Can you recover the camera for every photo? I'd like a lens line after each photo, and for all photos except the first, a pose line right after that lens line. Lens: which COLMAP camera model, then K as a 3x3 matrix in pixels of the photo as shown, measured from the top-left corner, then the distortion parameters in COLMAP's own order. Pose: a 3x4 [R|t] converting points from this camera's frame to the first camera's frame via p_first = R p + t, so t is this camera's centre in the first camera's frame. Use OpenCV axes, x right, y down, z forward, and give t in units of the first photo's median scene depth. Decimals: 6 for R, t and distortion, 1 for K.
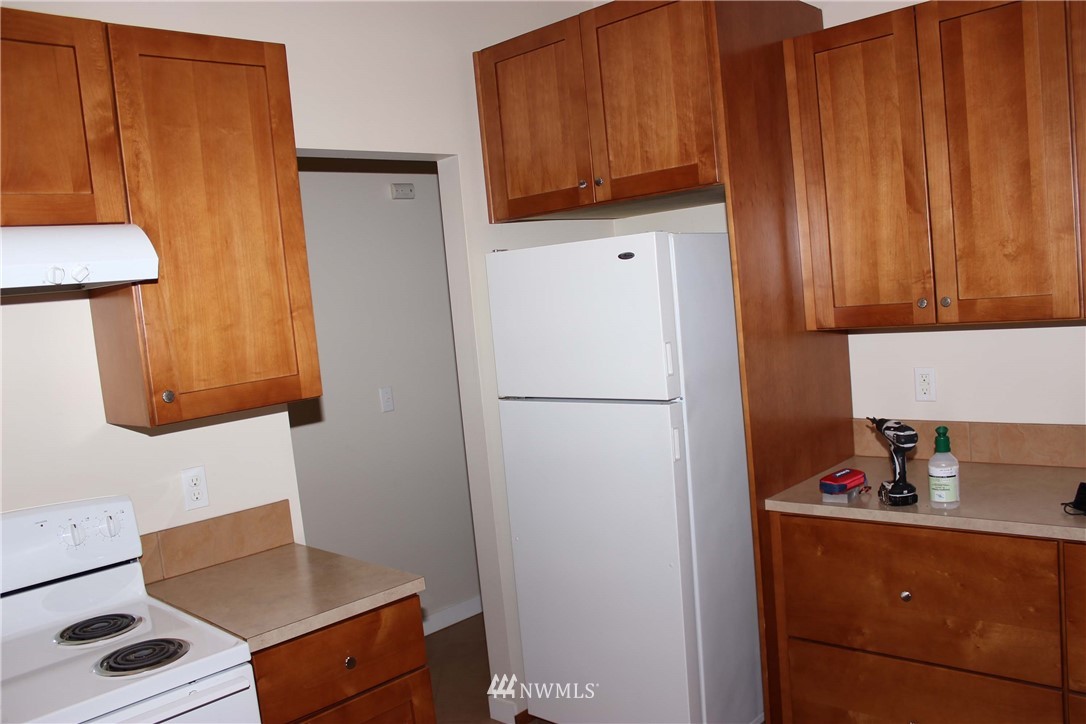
lens RADIAL K [[911.5, 0, 543.0], [0, 911.5, 362.0], [0, 0, 1]] dist [-0.152367, 0.131177]
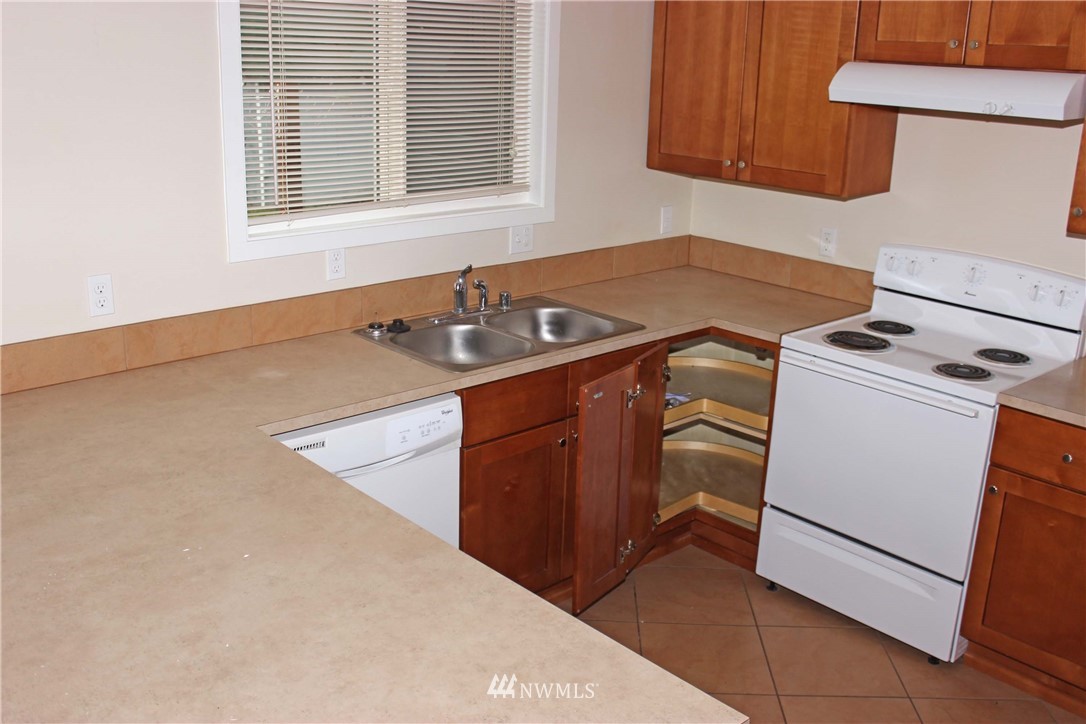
lens RADIAL K [[1037.8, 0, 539.6], [0, 1037.8, 352.1], [0, 0, 1]] dist [-0.139983, 0.147009]
pose [[-0.073744, 0.373036, -0.924881, 1.906623], [-0.108257, 0.918932, 0.379269, -0.438437], [0.991384, 0.128094, -0.027382, 0.542376]]
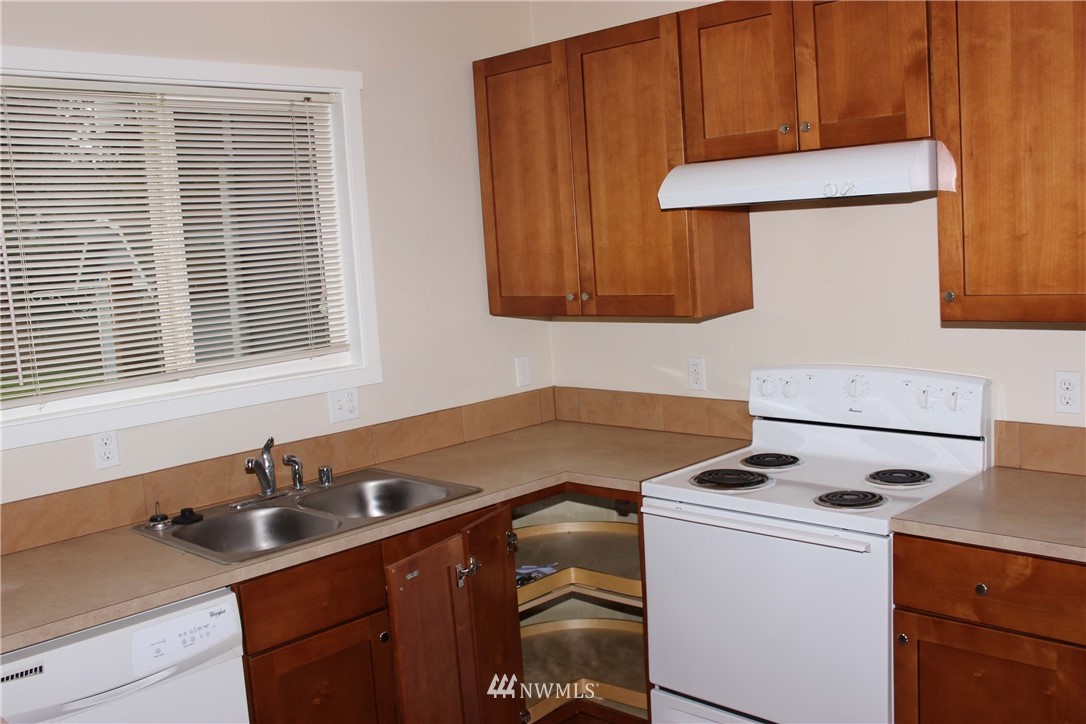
lens RADIAL K [[1037.8, 0, 539.6], [0, 1037.8, 352.1], [0, 0, 1]] dist [-0.139983, 0.147009]
pose [[-0.007193, 0.203982, -0.978948, 1.497902], [-0.022927, 0.978683, 0.204095, -0.251069], [0.999711, 0.023912, -0.002363, 0.908301]]
